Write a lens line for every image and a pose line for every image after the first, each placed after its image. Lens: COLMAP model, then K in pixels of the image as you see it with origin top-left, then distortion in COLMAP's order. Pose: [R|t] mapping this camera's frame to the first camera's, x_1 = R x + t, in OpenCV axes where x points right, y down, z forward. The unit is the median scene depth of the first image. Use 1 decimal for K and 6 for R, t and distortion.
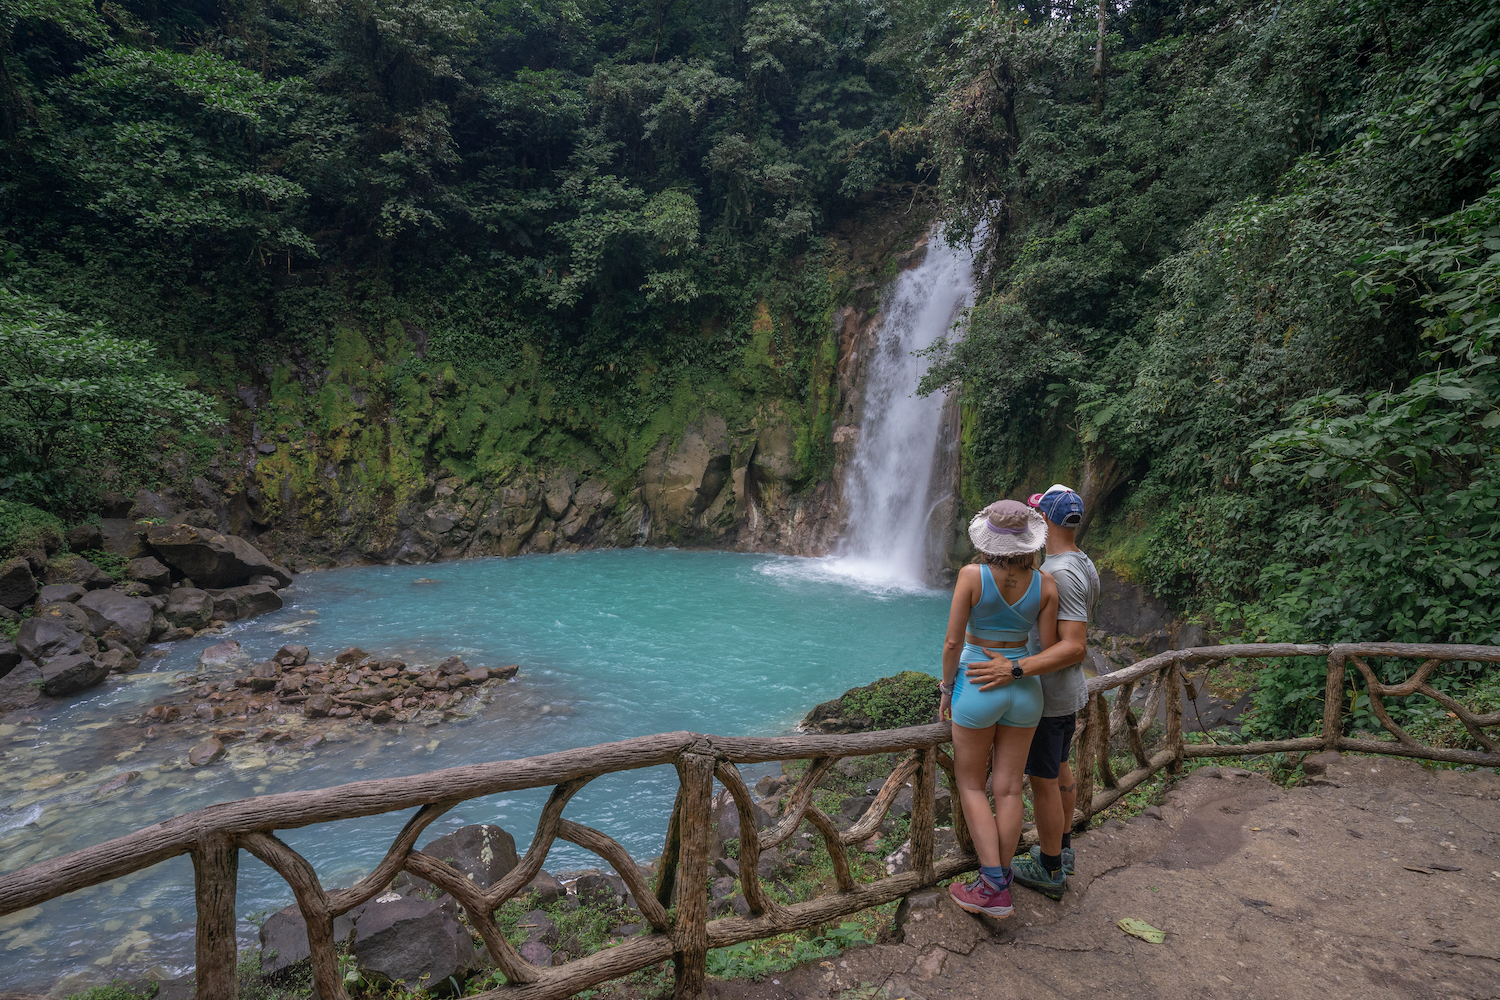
lens RADIAL K [[750.0, 0, 748.9], [0, 750.0, 492.0], [0, 0, 1]] dist [-0.062754, 0.013137]
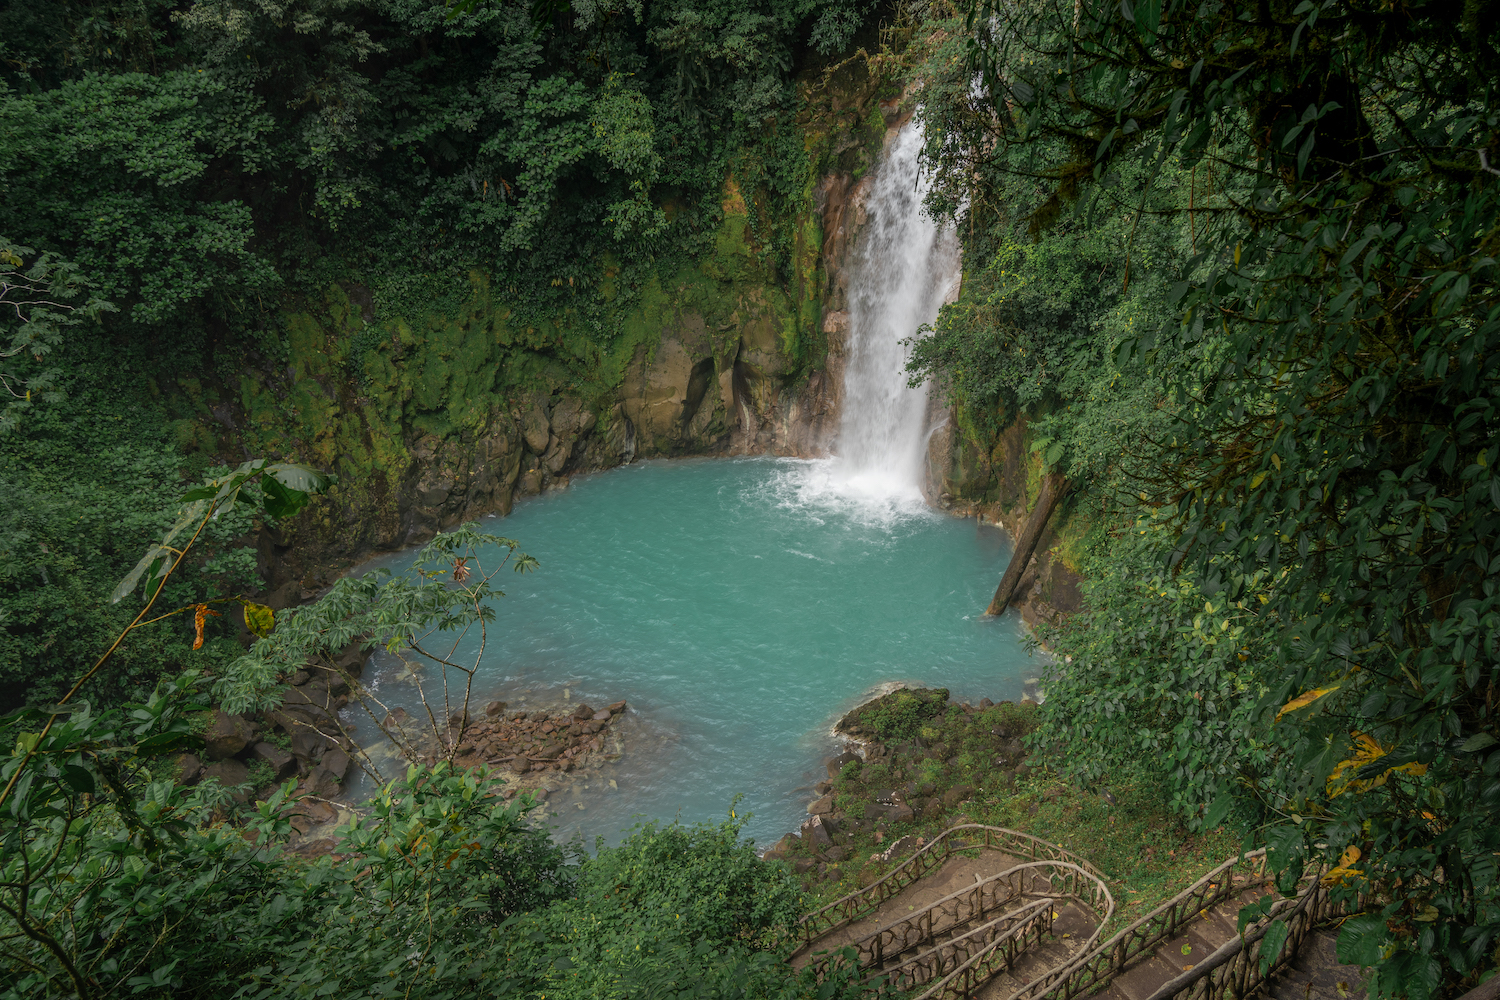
lens RADIAL K [[1335.0, 0, 746.9], [0, 1335.0, 514.4], [0, 0, 1]] dist [0.002253, -0.005482]
pose [[0.992495, -0.117066, 0.035343, -0.083111], [0.095220, 0.921189, 0.377284, -0.622975], [-0.076725, -0.371087, 0.925423, -0.740913]]
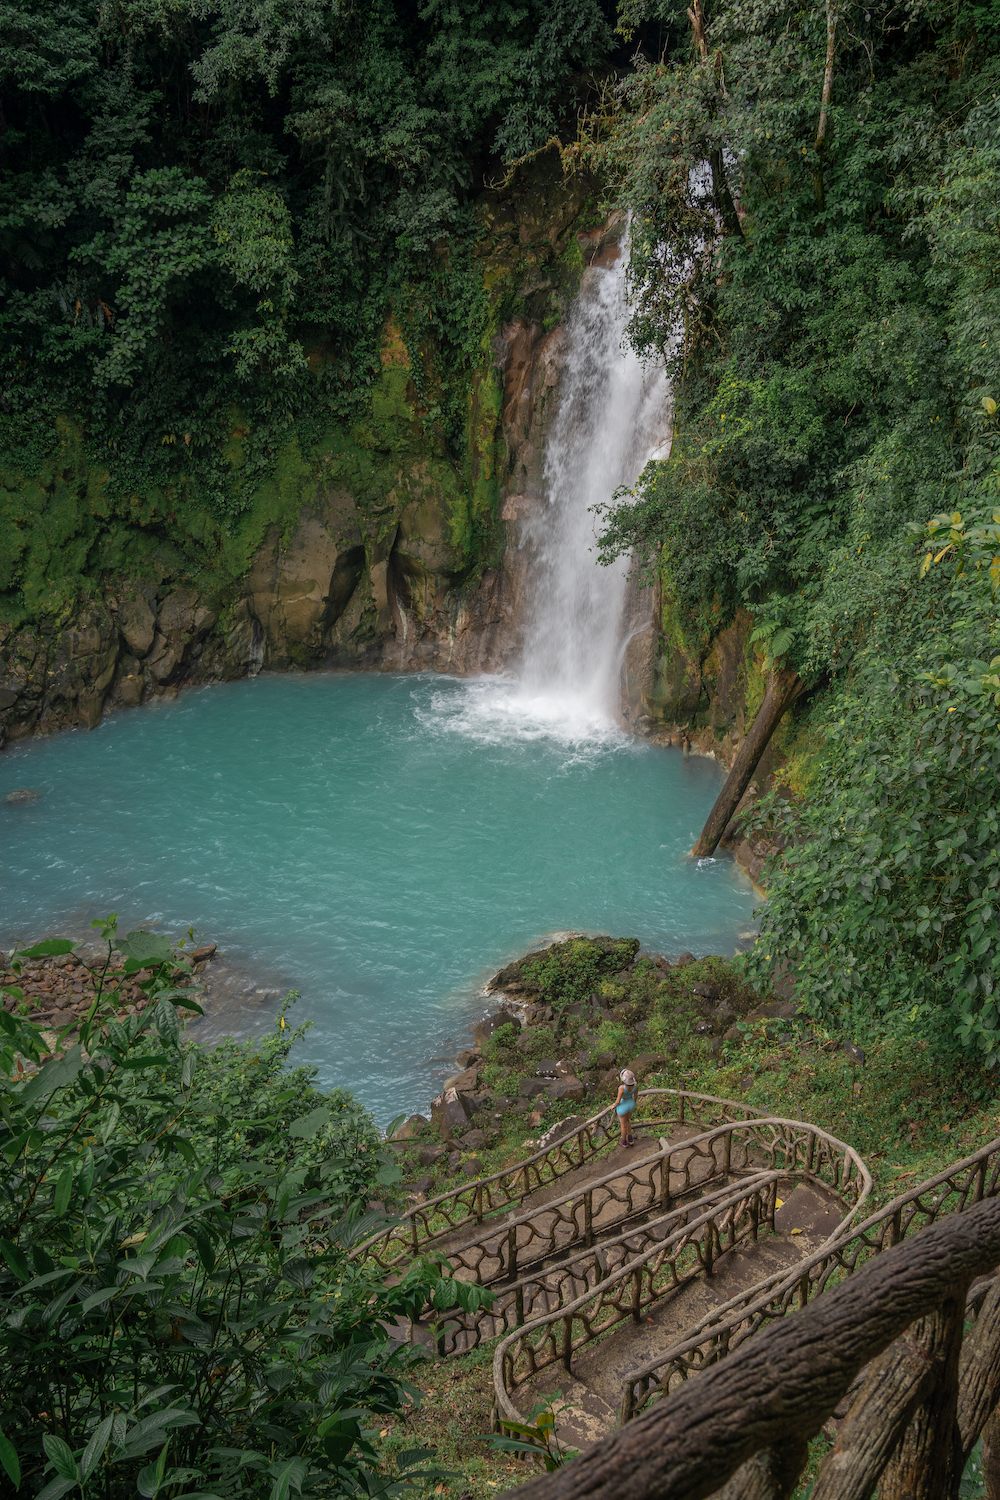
lens RADIAL K [[1473.8, 0, 492.6], [0, 1473.8, 760.6], [0, 0, 1]] dist [0.058599, 0.000000]
pose [[0.993495, -0.083015, 0.077955, -0.039185], [0.051827, 0.939142, 0.339599, -0.435907], [-0.101403, -0.333349, 0.937334, -0.568810]]
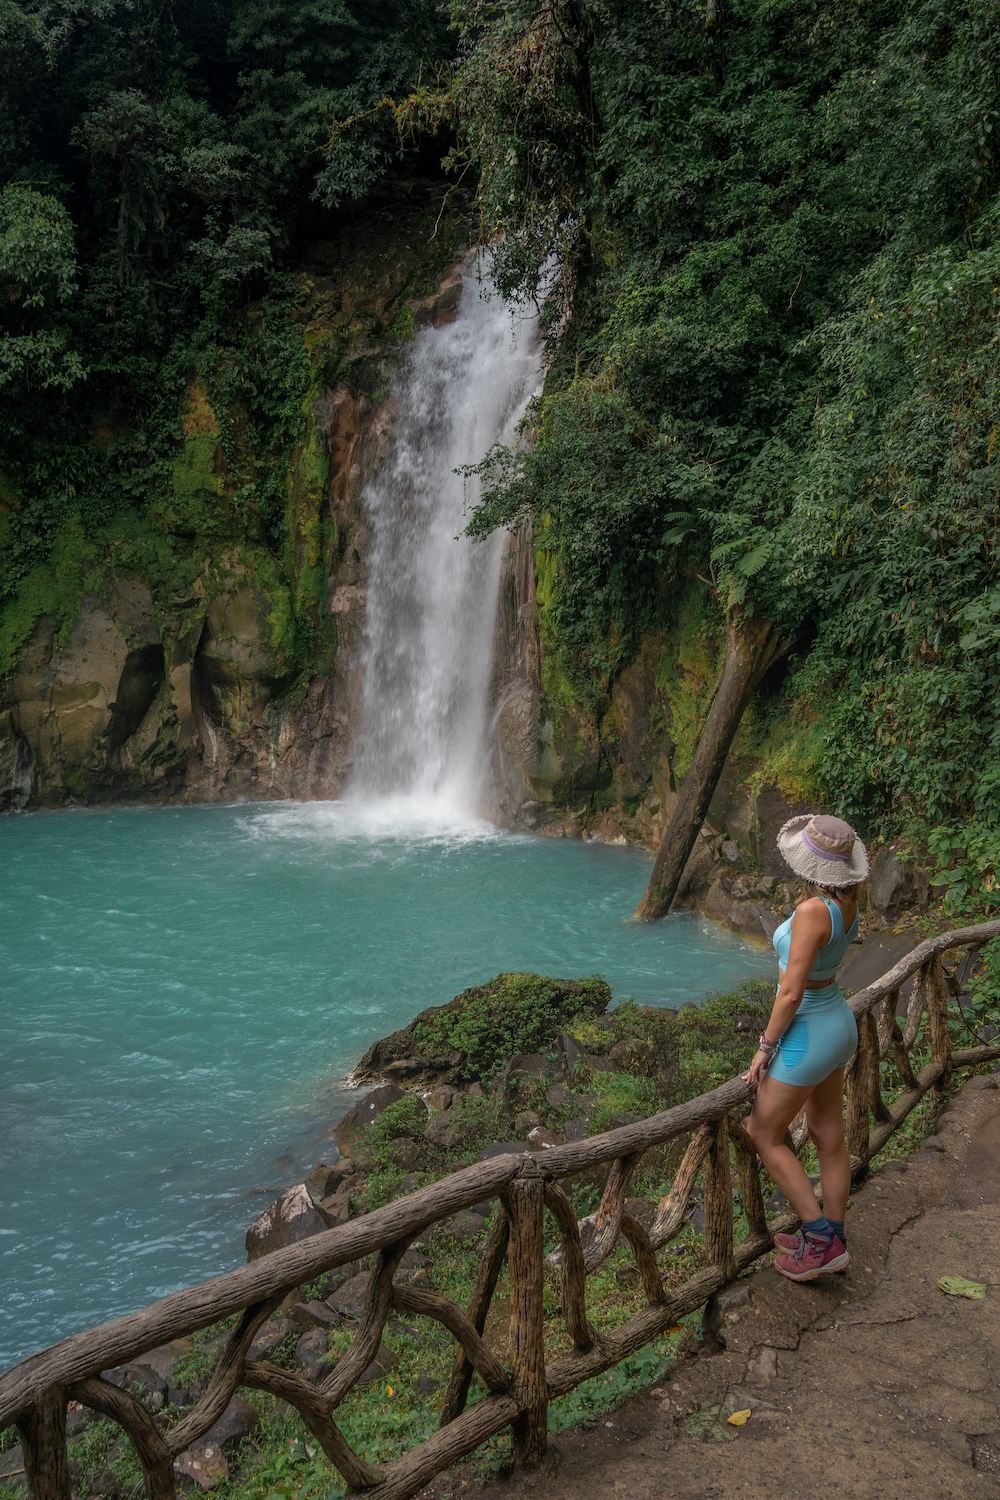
lens RADIAL K [[1234.0, 0, 499.7], [0, 1234.0, 744.7], [0, 0, 1]] dist [-0.049405, 0.027897]
pose [[0.963380, -0.084500, 0.254477, -0.028579], [0.070605, 0.995496, 0.063266, -0.016170], [-0.258676, -0.042982, 0.965007, -0.022585]]
